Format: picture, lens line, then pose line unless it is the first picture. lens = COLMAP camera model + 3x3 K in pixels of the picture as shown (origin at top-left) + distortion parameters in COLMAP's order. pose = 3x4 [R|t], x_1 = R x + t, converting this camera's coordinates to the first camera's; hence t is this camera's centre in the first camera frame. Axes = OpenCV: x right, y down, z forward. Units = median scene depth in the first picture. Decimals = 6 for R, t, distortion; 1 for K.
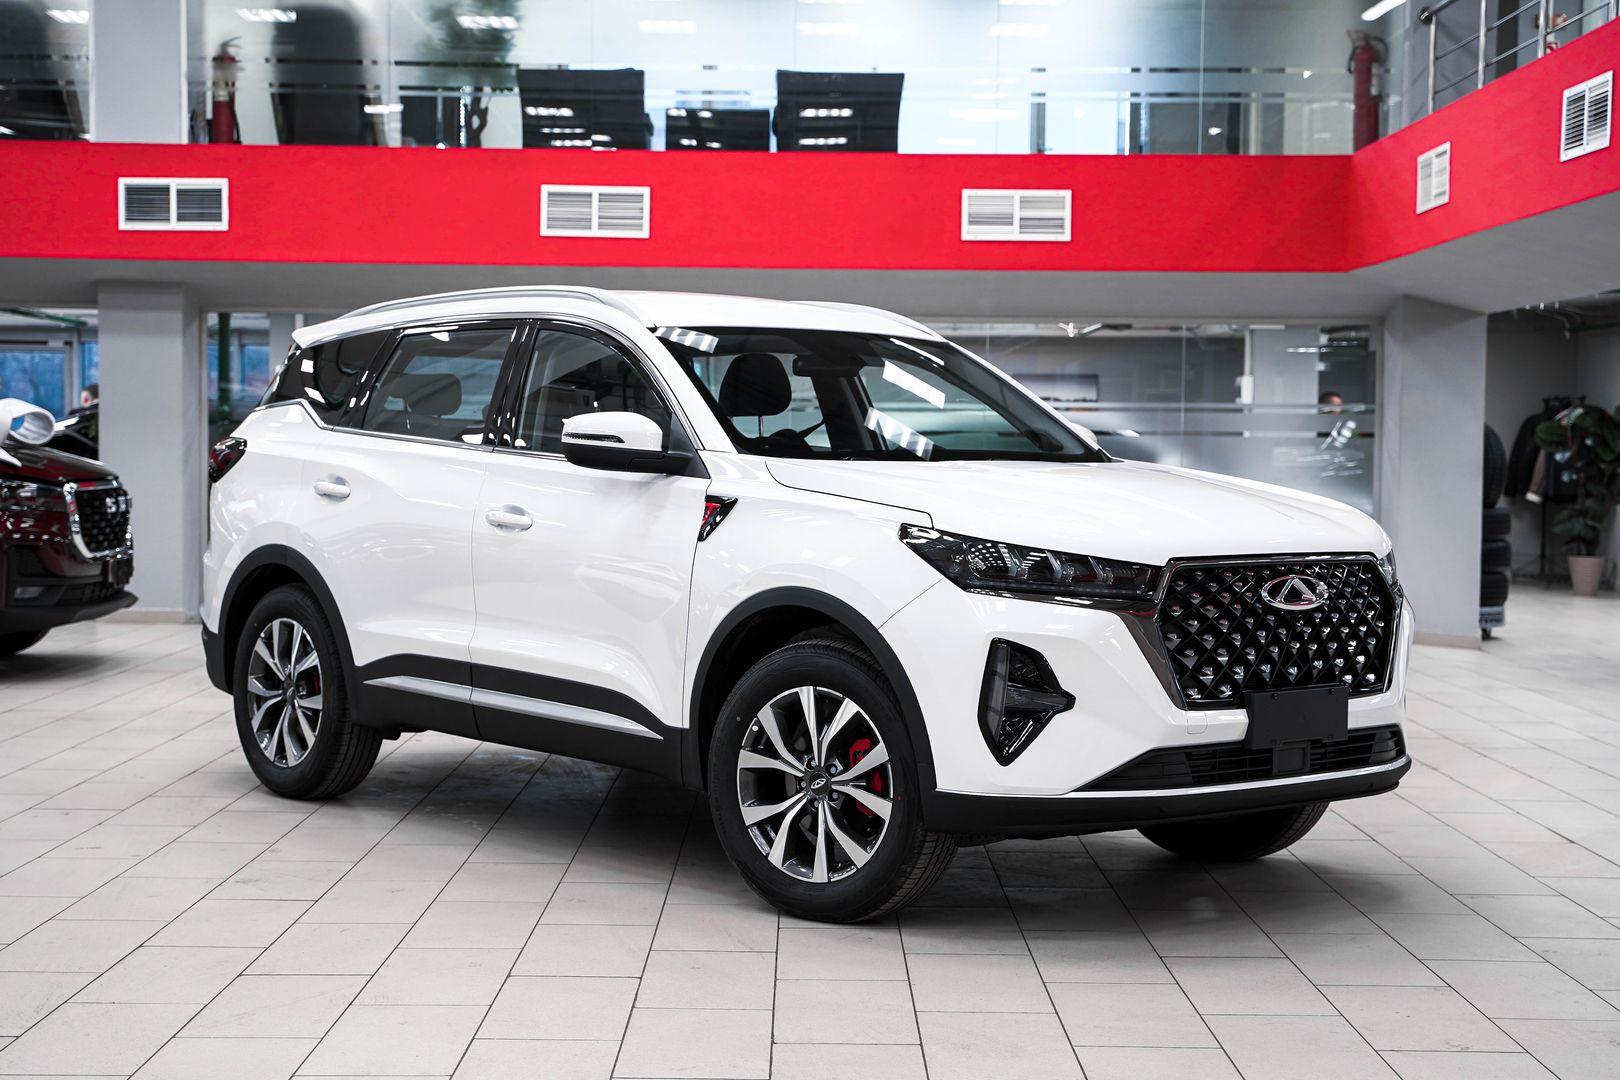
lens RADIAL K [[2256.2, 0, 797.1], [0, 2256.2, 538.0], [0, 0, 1]] dist [0.031654, 0.000000]
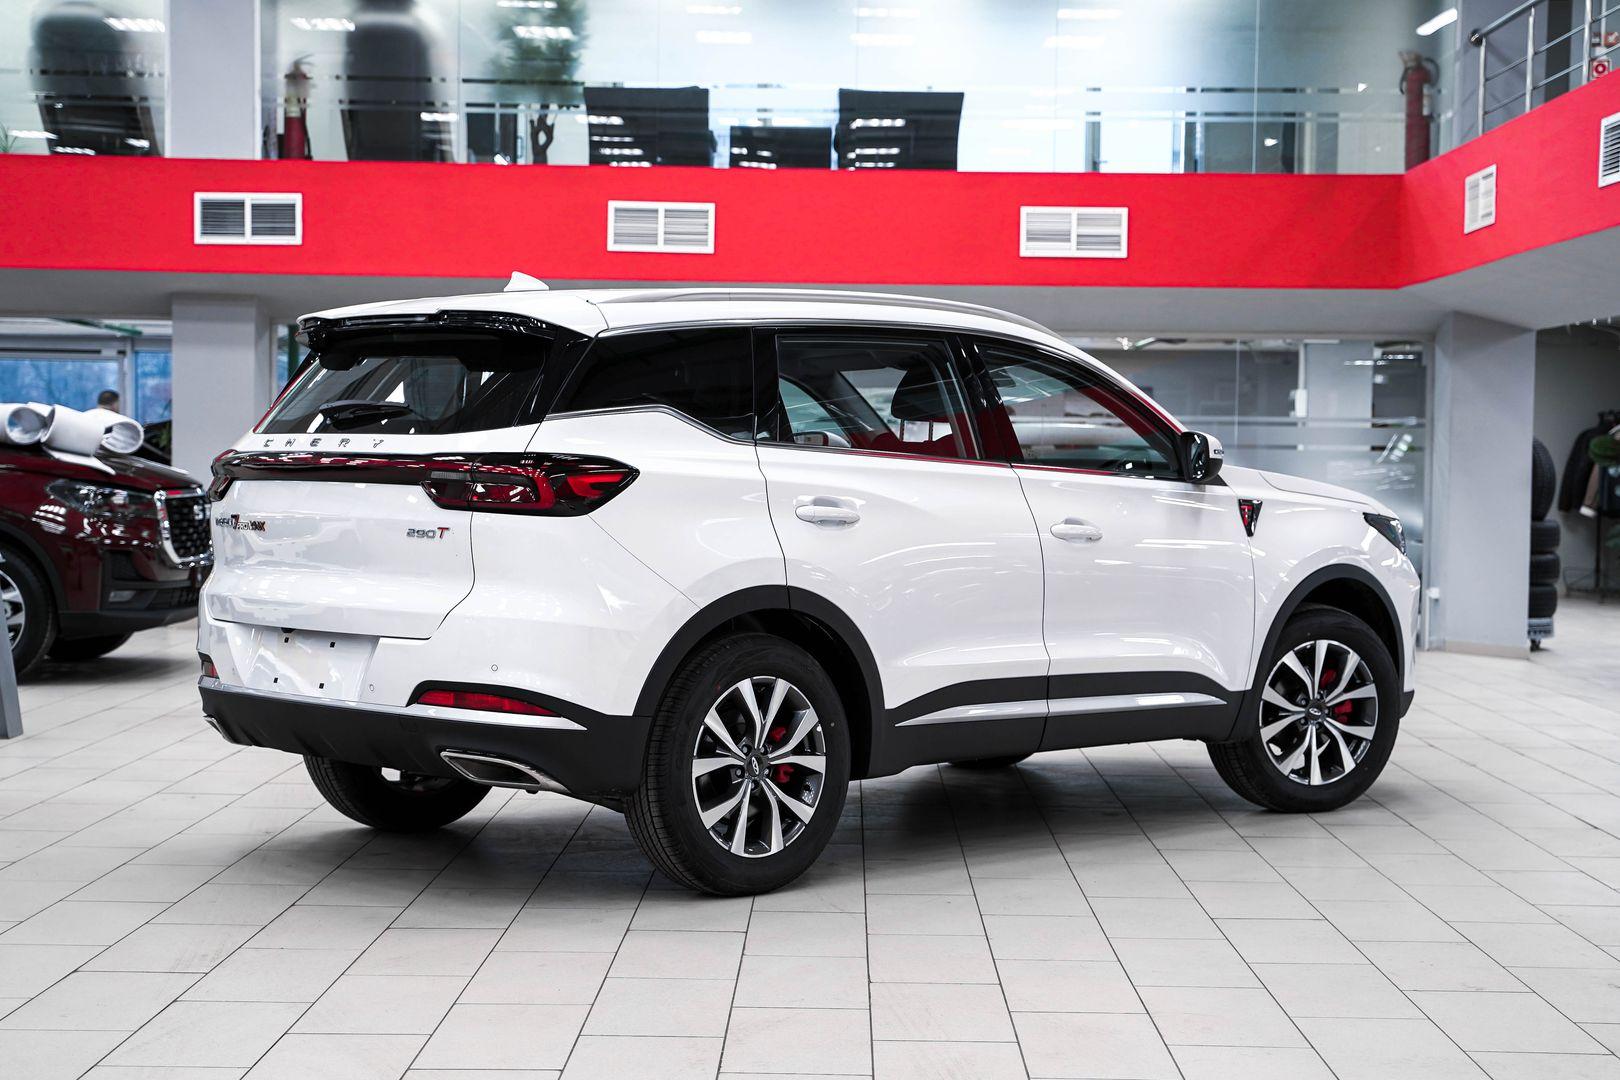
lens RADIAL K [[2492.2, 0, 808.4], [0, 2492.2, 542.9], [0, 0, 1]] dist [0.038813, 0.000000]
pose [[0.999991, 0.003656, -0.002298, -0.019373], [-0.003671, 0.999972, -0.006484, 0.005135], [0.002274, 0.006492, 0.999976, -0.124593]]
